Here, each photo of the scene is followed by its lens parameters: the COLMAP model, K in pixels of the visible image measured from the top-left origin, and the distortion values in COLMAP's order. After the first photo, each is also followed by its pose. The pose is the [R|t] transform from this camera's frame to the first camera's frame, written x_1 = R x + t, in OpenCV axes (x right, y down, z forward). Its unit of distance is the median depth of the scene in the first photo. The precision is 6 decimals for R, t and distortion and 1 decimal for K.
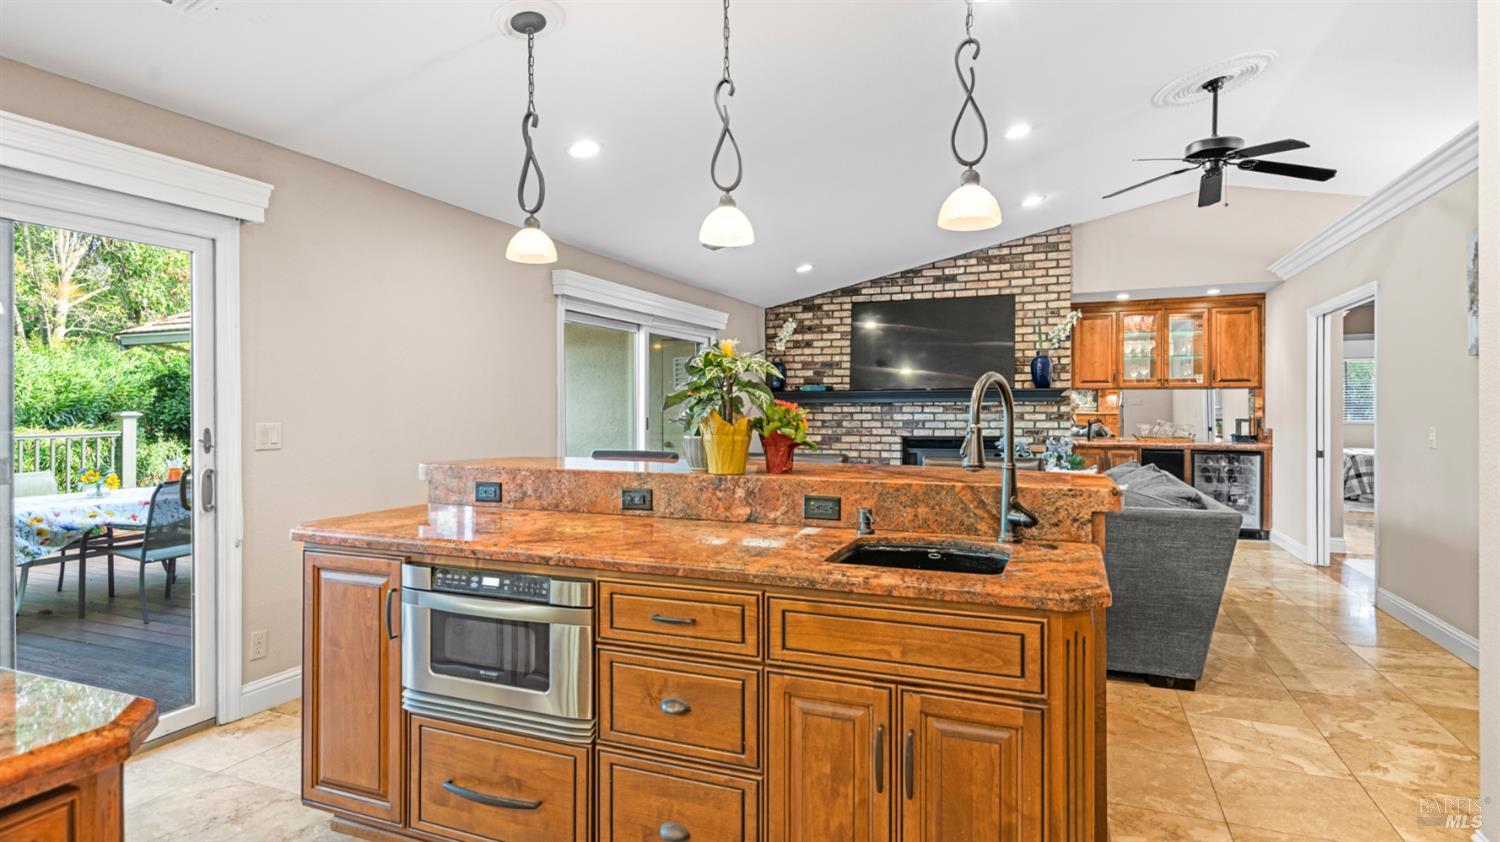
lens RADIAL K [[782.9, 0, 748.9], [0, 782.9, 407.3], [0, 0, 1]] dist [0.005425, 0.001041]
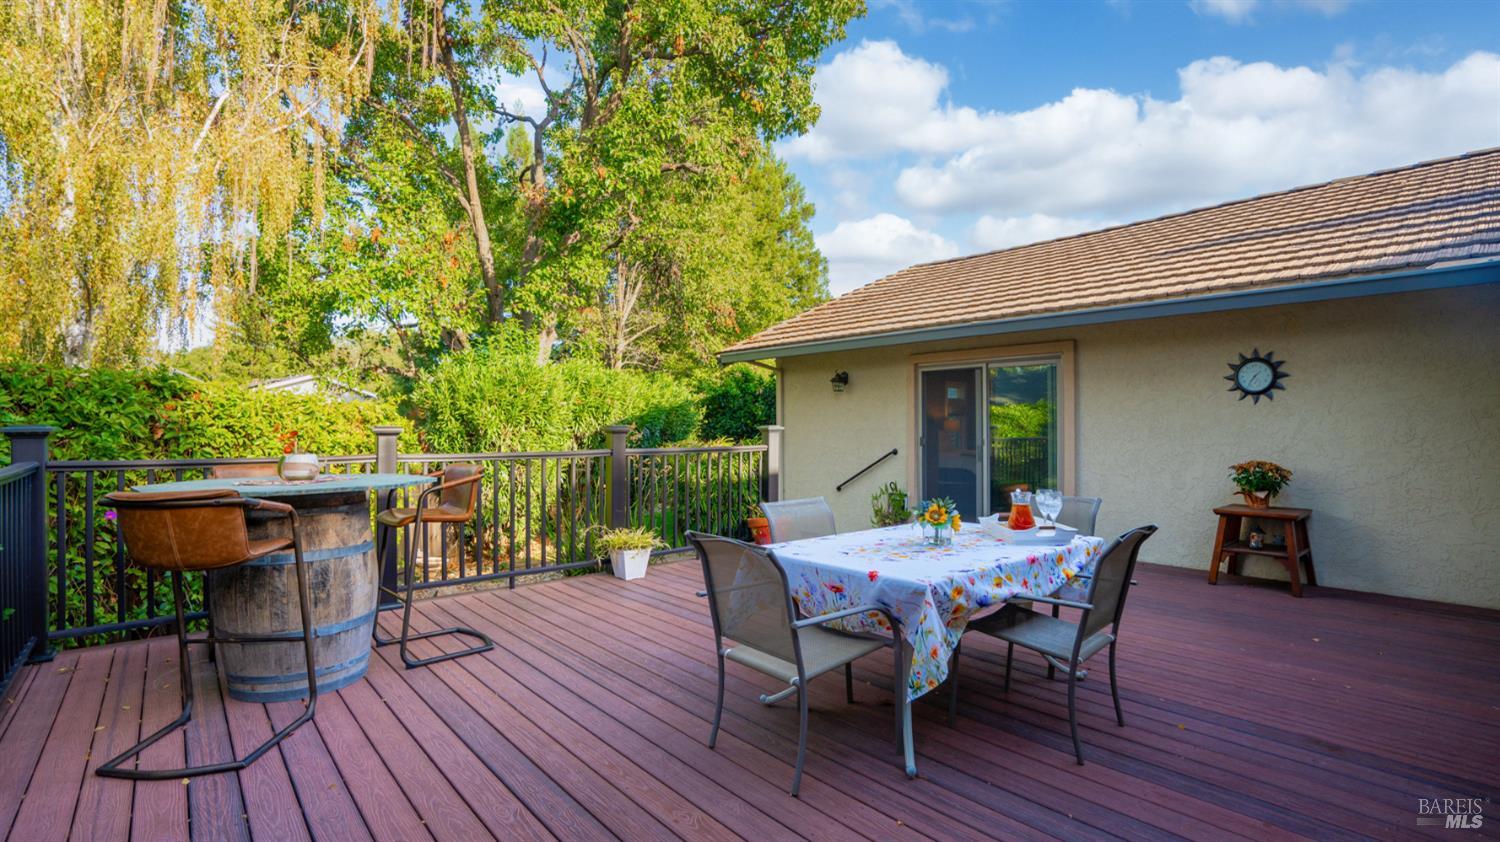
lens RADIAL K [[721.7, 0, 750.0], [0, 721.7, 423.8], [0, 0, 1]] dist [-0.002265, 0.000025]
pose [[0.879006, -0.000494, -0.476810, -0.439922], [-0.000440, 0.999998, -0.001847, 0.006227], [0.476810, 0.001833, 0.879004, 0.235021]]
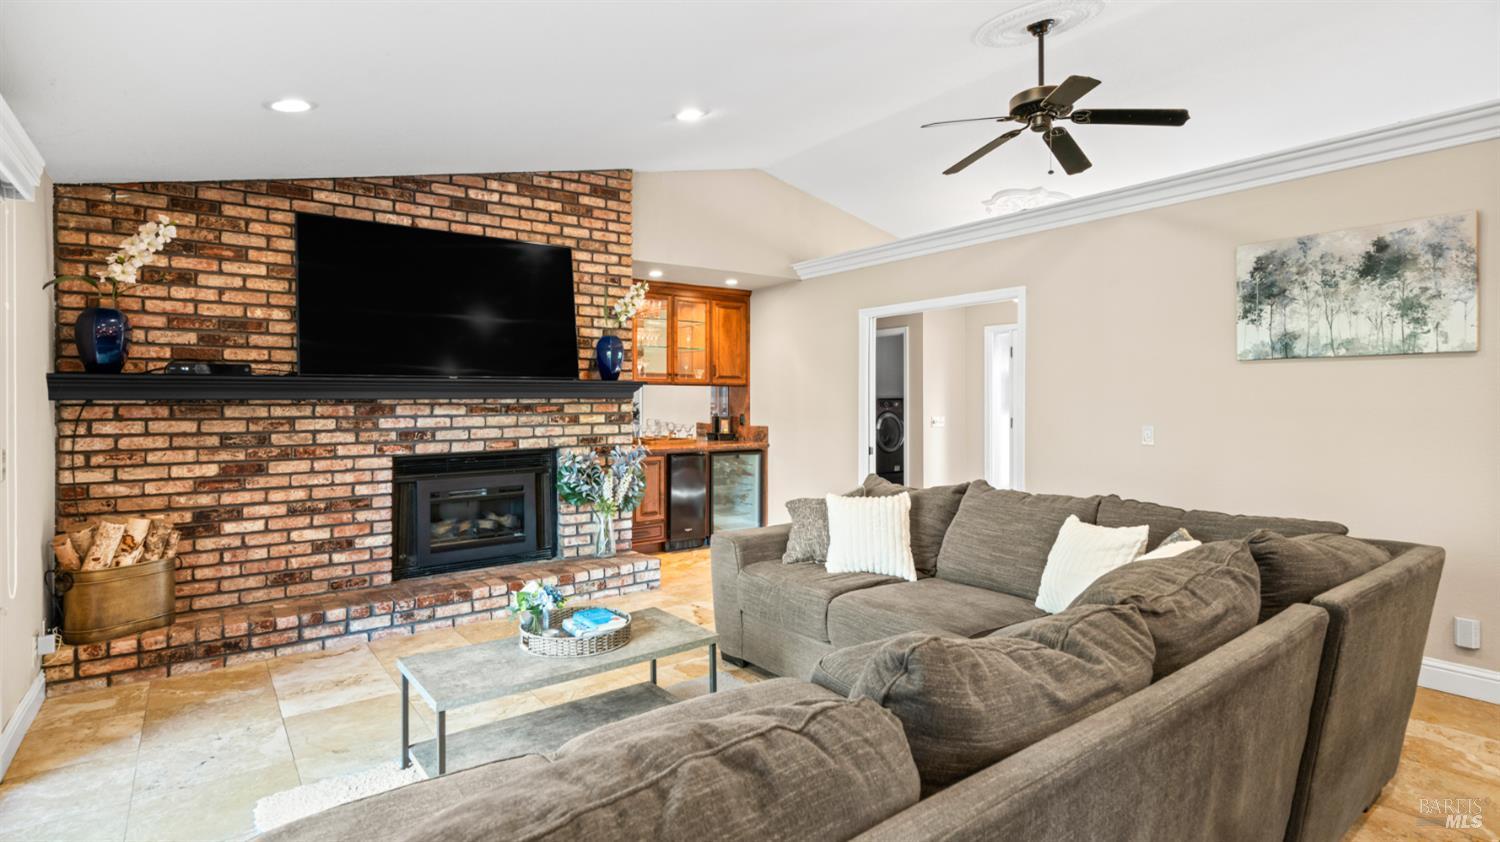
lens RADIAL K [[727.2, 0, 746.5], [0, 727.2, 400.8], [0, 0, 1]] dist [-0.000084, -0.000040]
pose [[0.522671, -0.001430, 0.852533, -0.137067], [-0.002198, 0.999993, 0.003025, -0.007190], [-0.852532, -0.003455, 0.522664, 0.504145]]
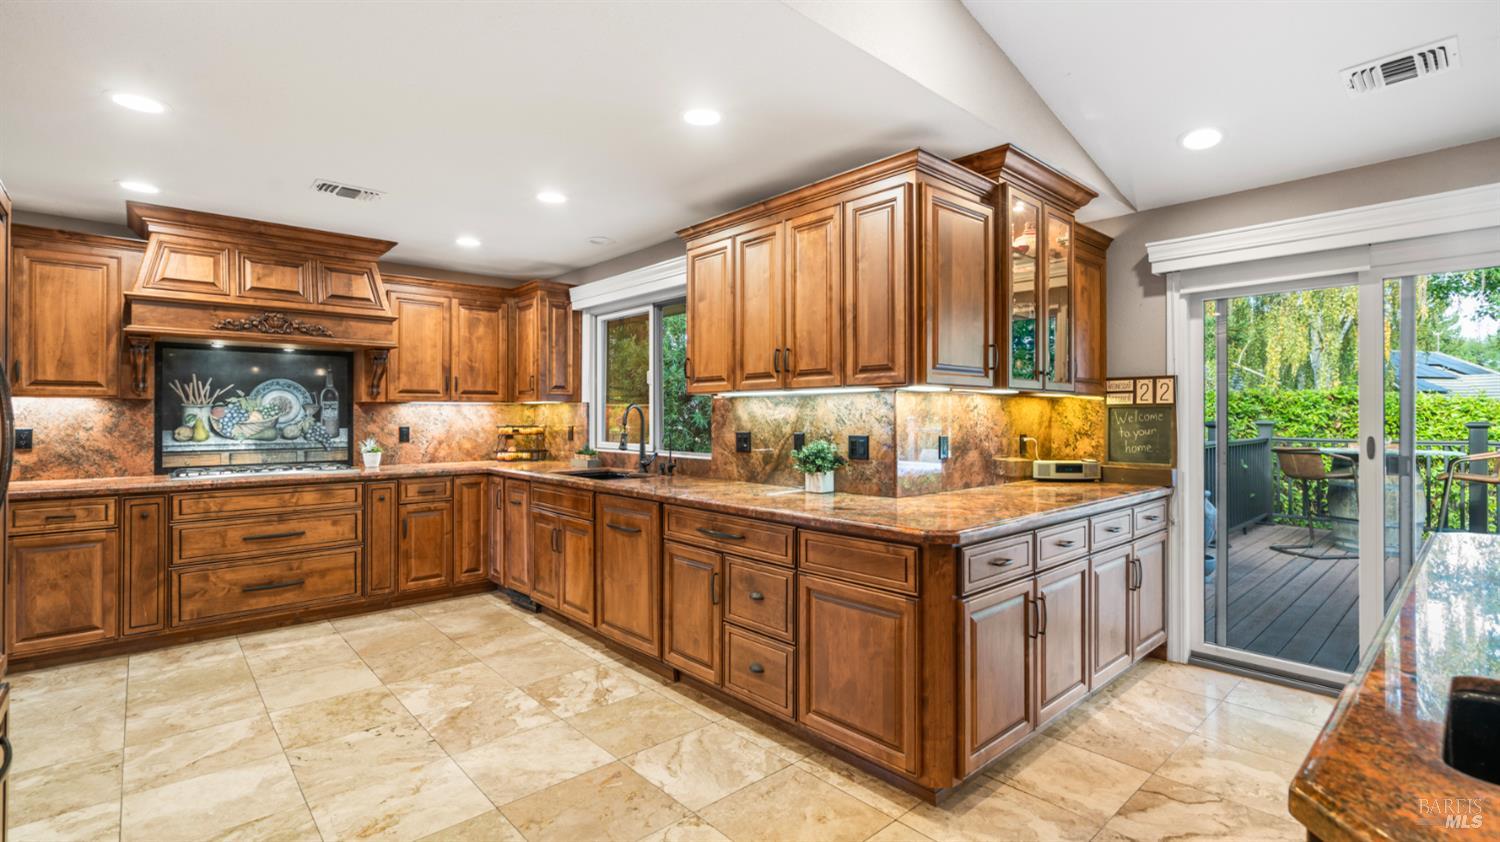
lens RADIAL K [[672.5, 0, 743.1], [0, 672.5, 412.4], [0, 0, 1]] dist [0.000594, 0.000461]
pose [[-0.439079, -0.004065, -0.898439, 0.183561], [0.001096, 0.999987, -0.005061, -0.001422], [0.898448, -0.003207, -0.439069, 0.162451]]
